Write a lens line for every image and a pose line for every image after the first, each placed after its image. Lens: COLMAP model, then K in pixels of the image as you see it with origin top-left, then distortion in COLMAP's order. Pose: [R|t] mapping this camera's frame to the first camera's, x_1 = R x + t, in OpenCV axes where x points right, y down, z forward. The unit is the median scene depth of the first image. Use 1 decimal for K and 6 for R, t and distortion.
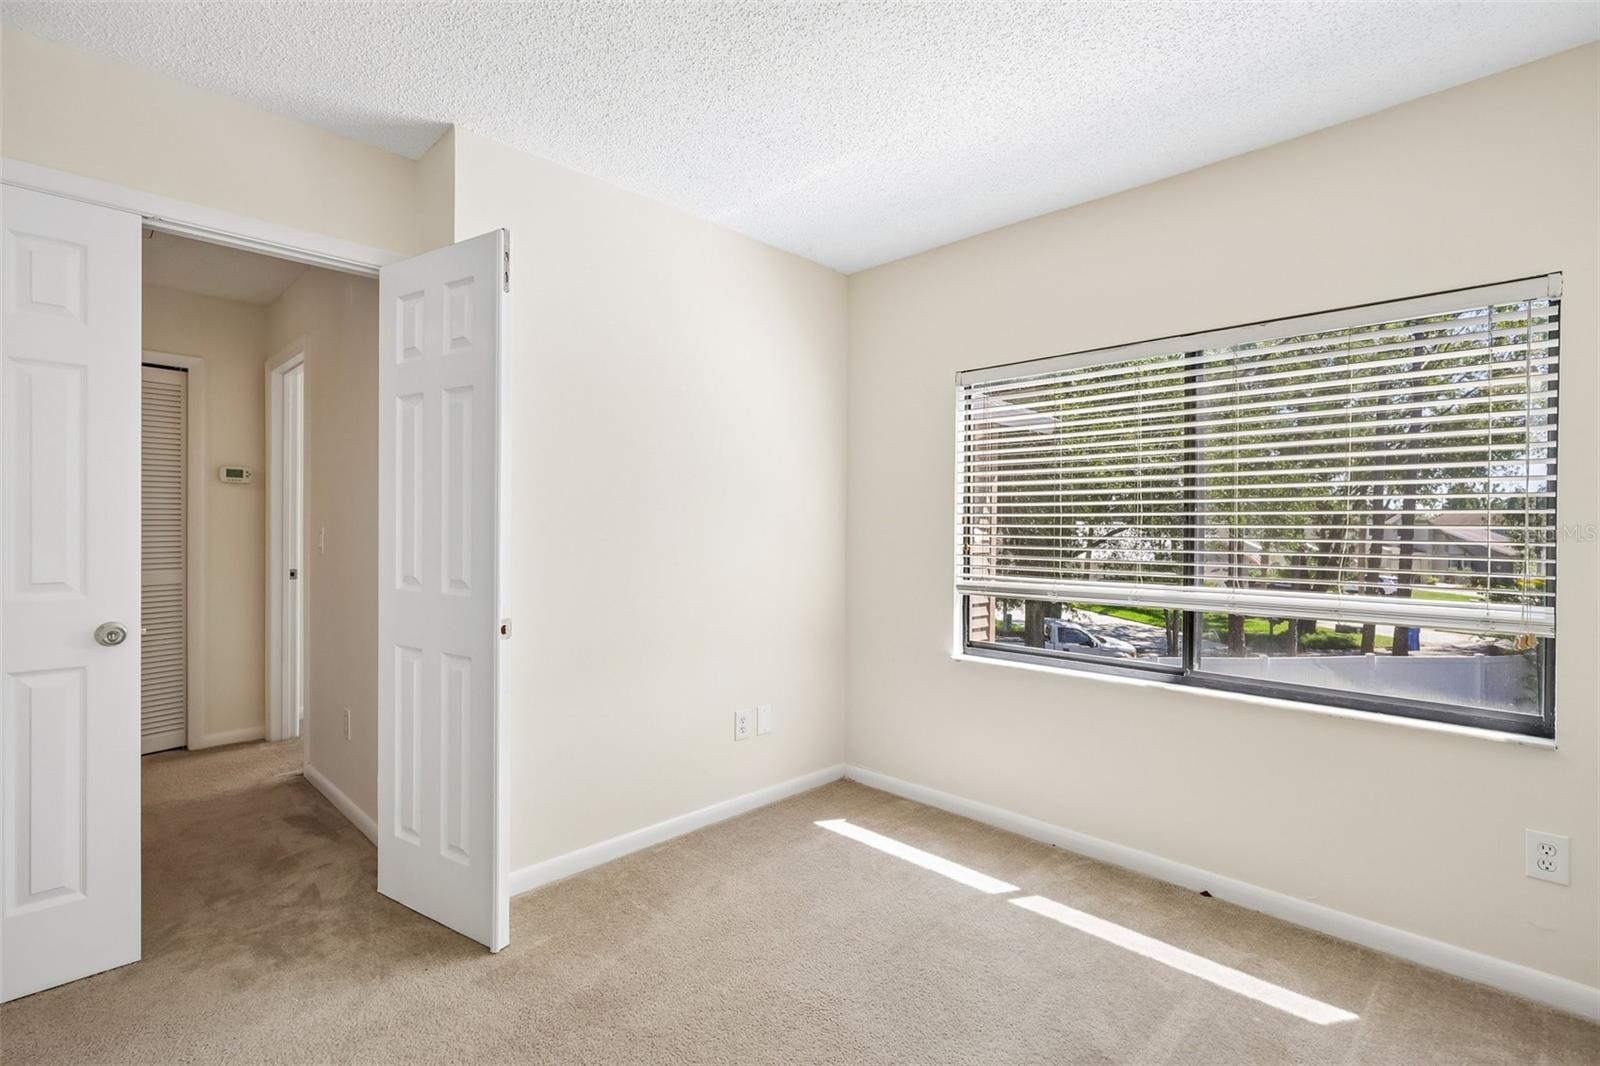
lens RADIAL K [[742.1, 0, 798.2], [0, 742.1, 531.8], [0, 0, 1]] dist [-0.002822, 0.001017]
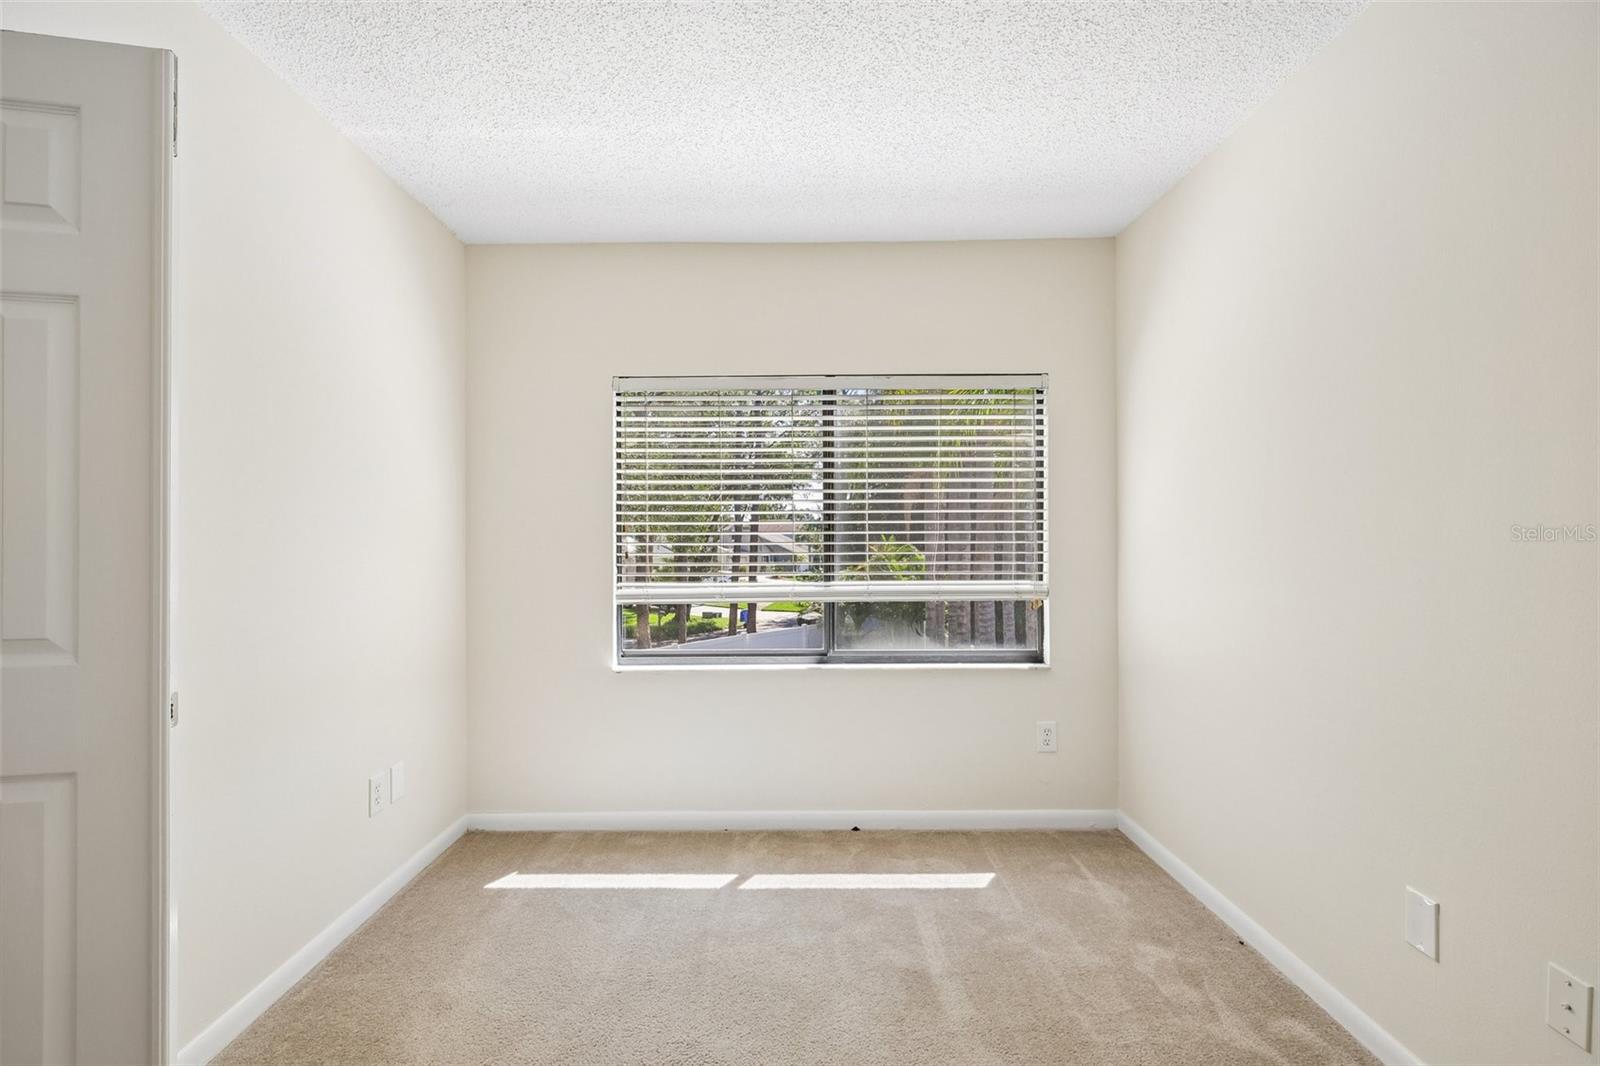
lens RADIAL K [[742.1, 0, 798.2], [0, 742.1, 531.8], [0, 0, 1]] dist [-0.002822, 0.001017]
pose [[0.712818, -0.007214, 0.701312, -0.363991], [0.014512, 0.999885, -0.004465, -0.004219], [-0.701199, 0.013360, 0.712840, 0.166821]]
